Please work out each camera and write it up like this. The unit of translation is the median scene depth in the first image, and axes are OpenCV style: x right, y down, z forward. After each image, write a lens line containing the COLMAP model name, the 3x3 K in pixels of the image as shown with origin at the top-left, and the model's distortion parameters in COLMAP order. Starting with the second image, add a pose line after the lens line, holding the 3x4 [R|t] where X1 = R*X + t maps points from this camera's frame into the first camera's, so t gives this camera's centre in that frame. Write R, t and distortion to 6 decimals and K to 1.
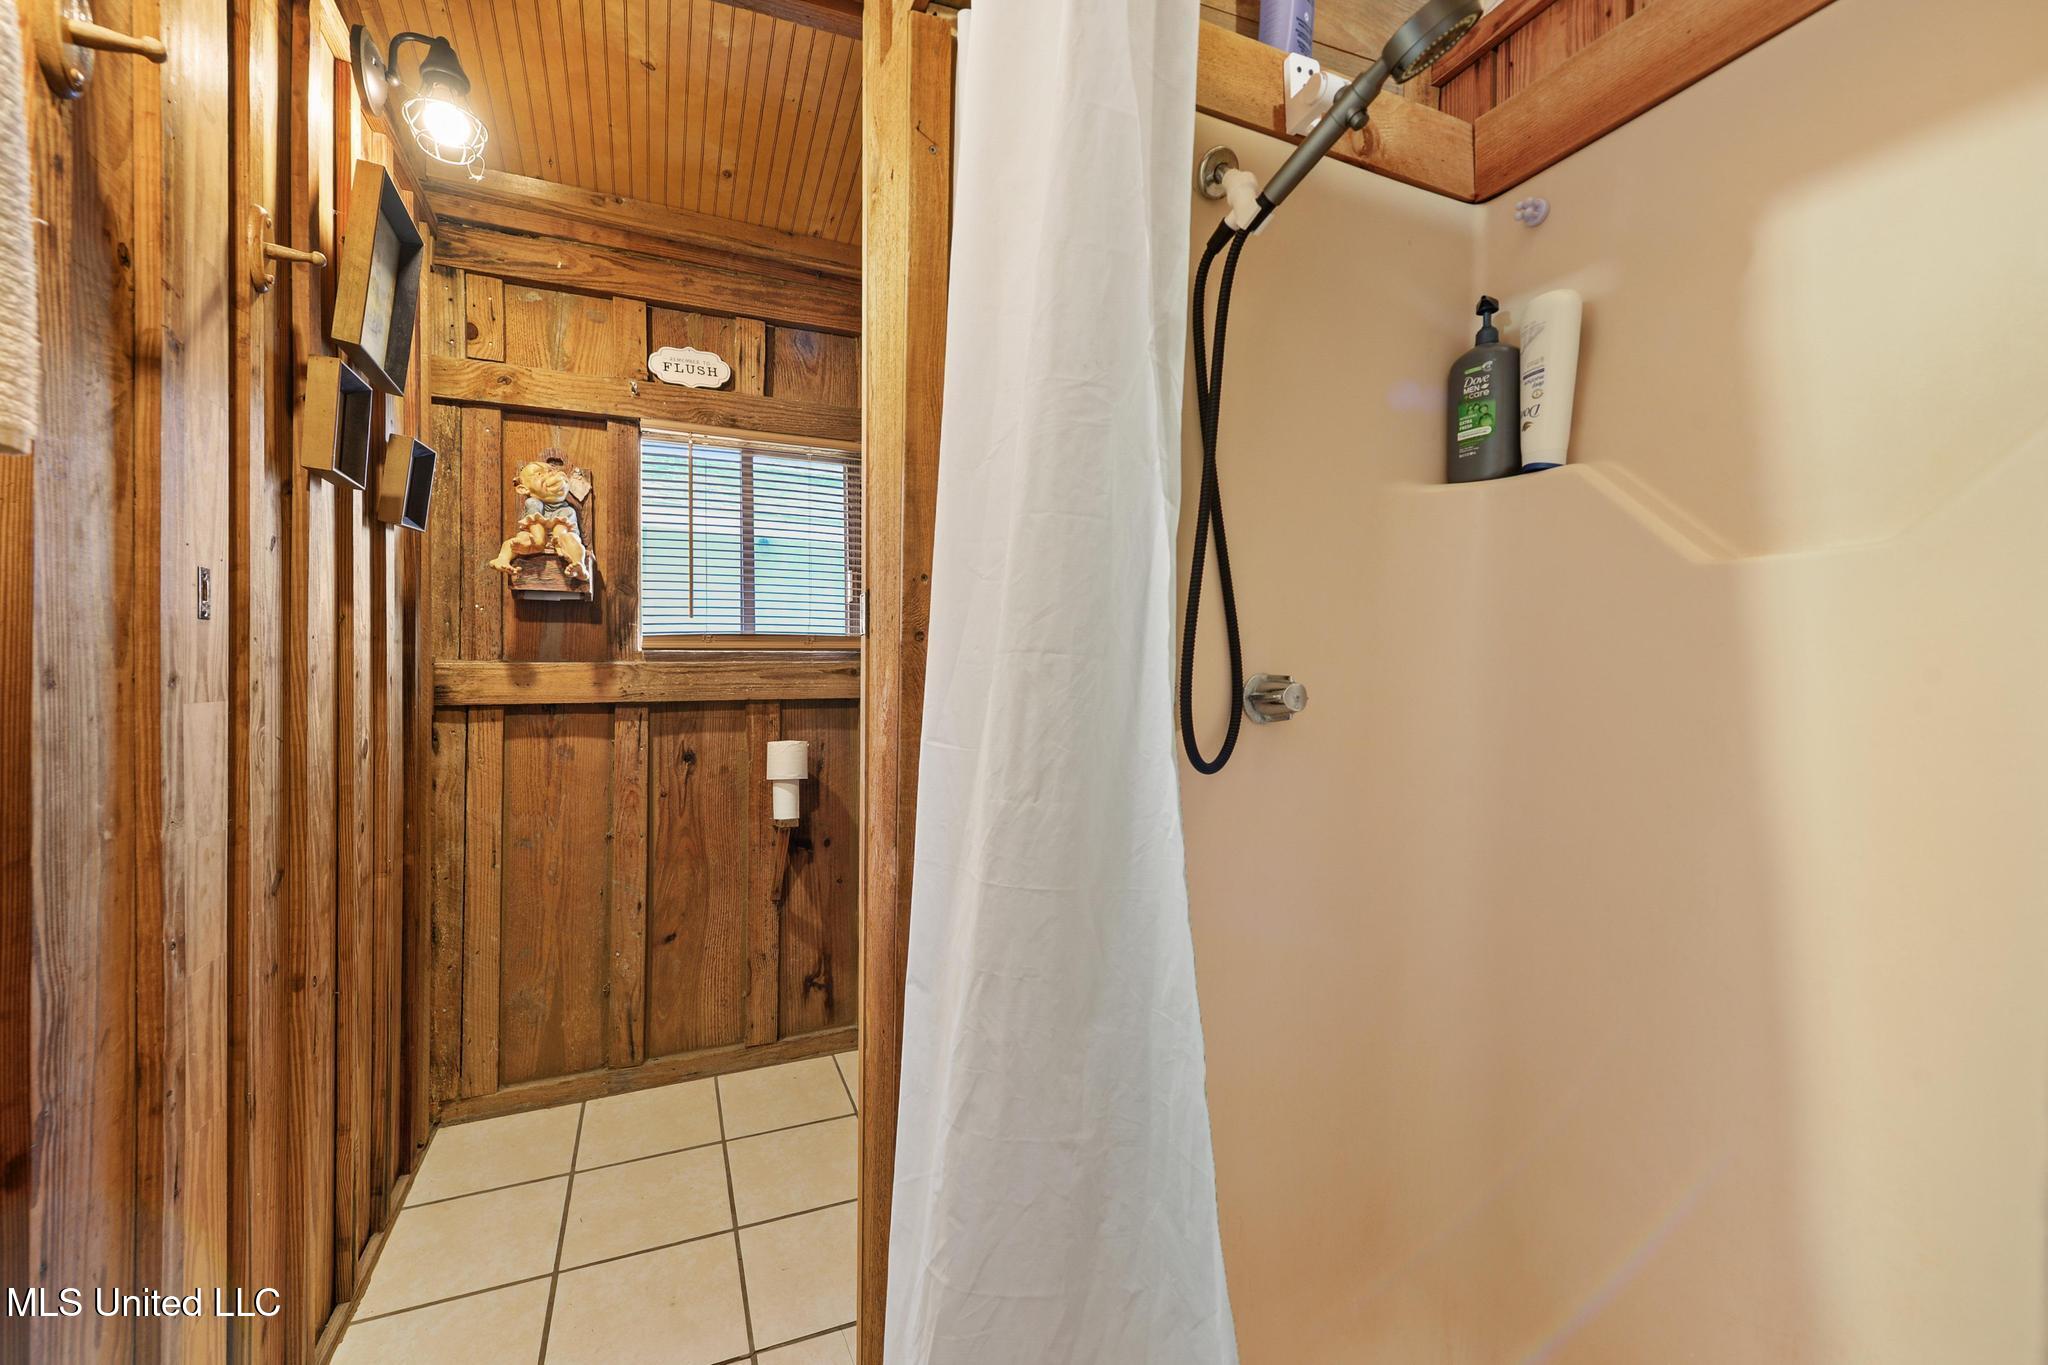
lens RADIAL K [[816.6, 0, 1007.7], [0, 816.6, 695.7], [0, 0, 1]] dist [0.002159, -0.000142]
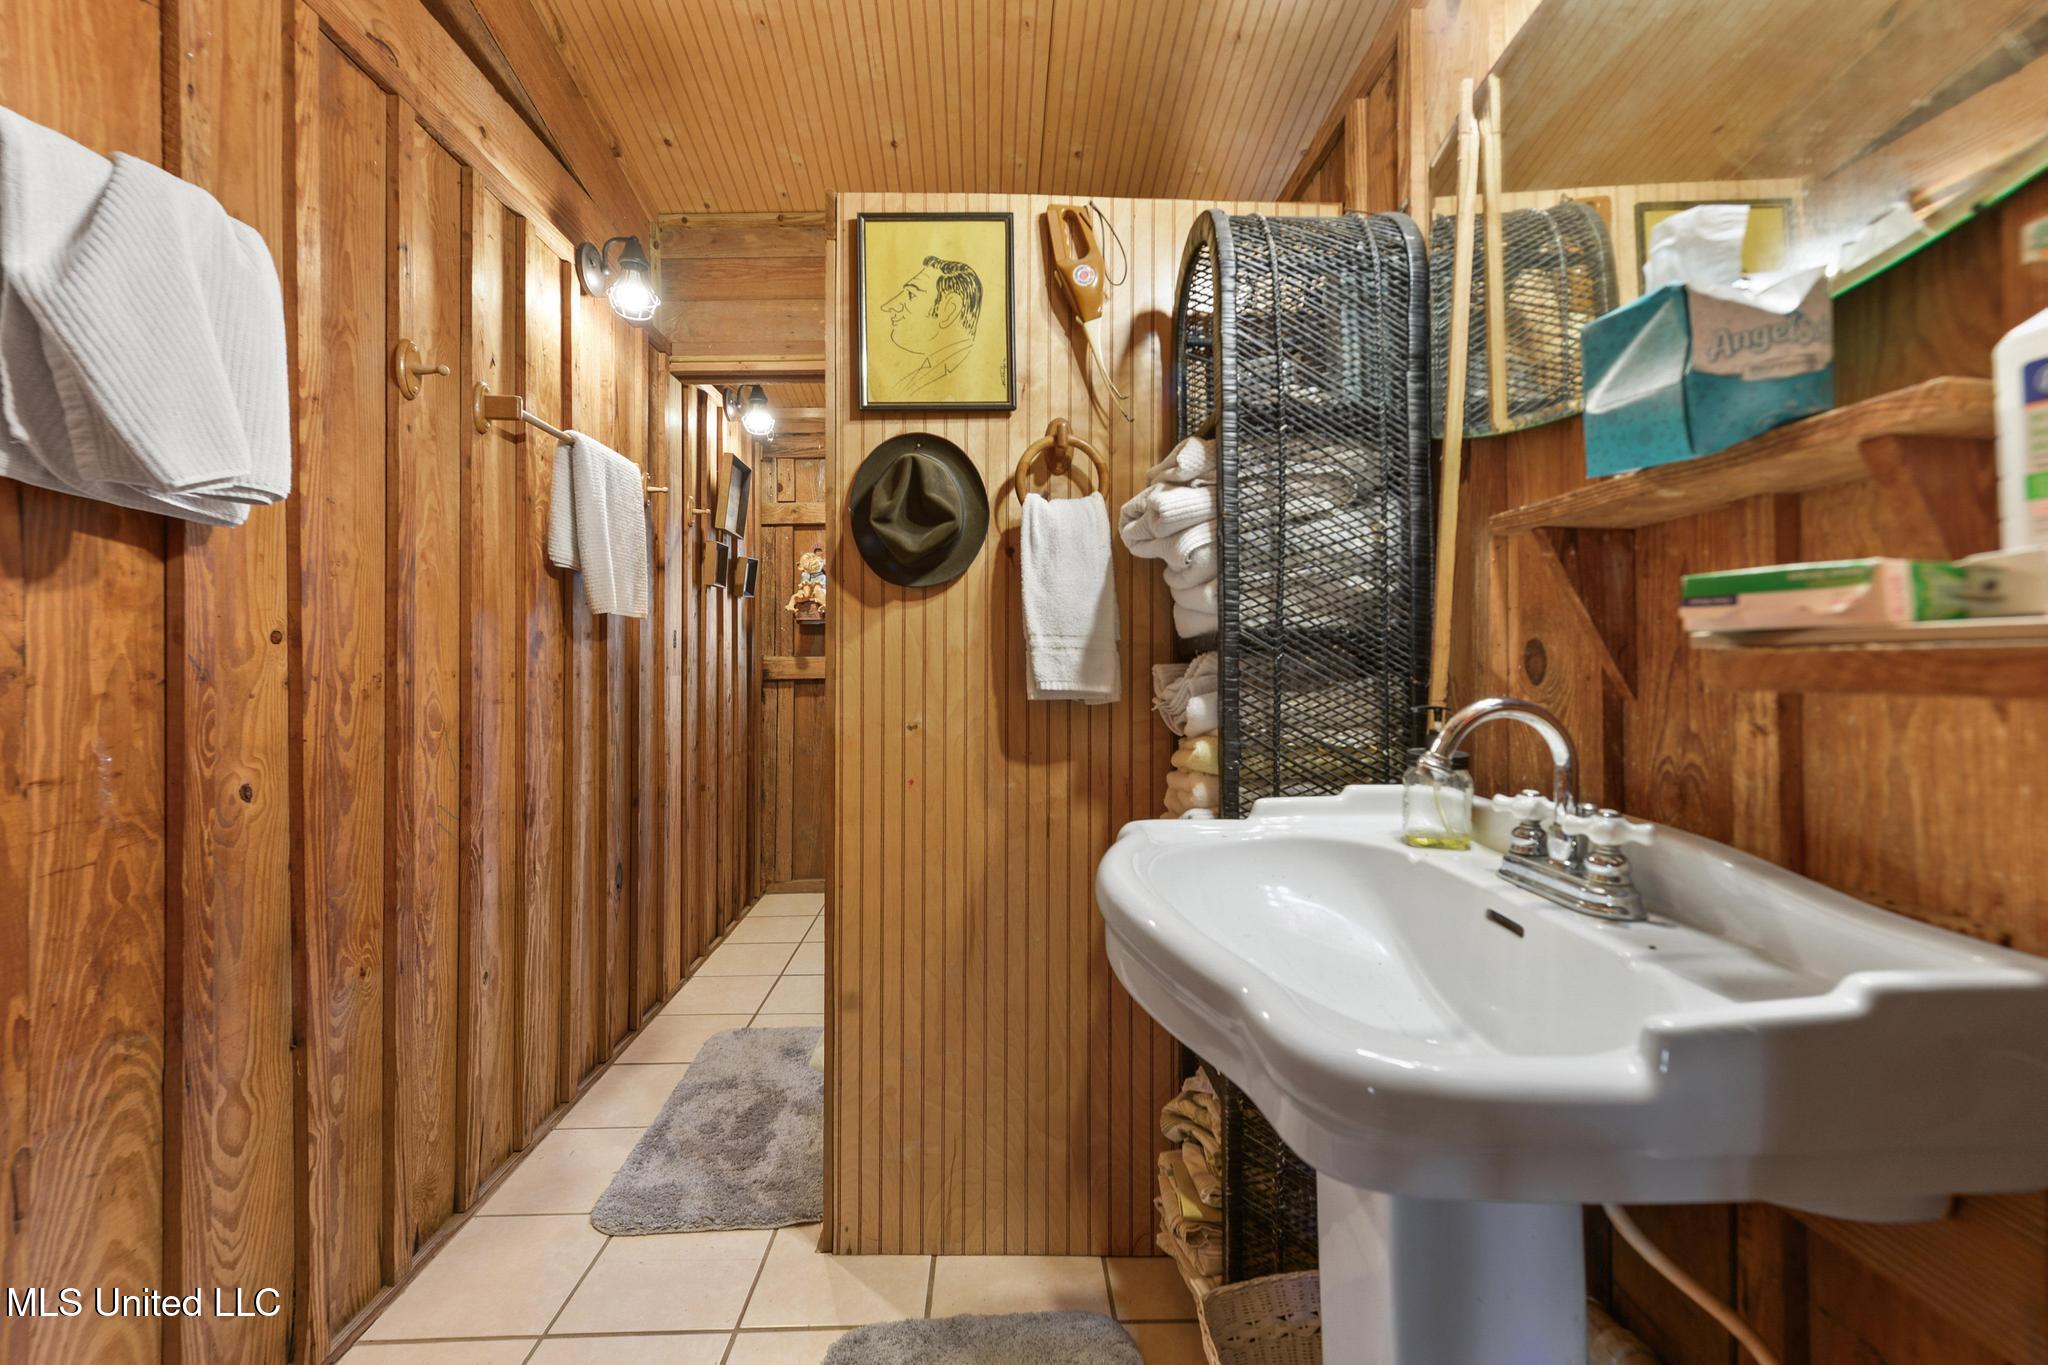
lens RADIAL K [[816.6, 0, 1027.4], [0, 816.6, 670.8], [0, 0, 1]] dist [0.002159, -0.000142]
pose [[0.935761, -0.003485, -0.352619, 0.619875], [0.001159, 0.999976, -0.006806, 0.005599], [0.352634, 0.005960, 0.935742, -0.651501]]
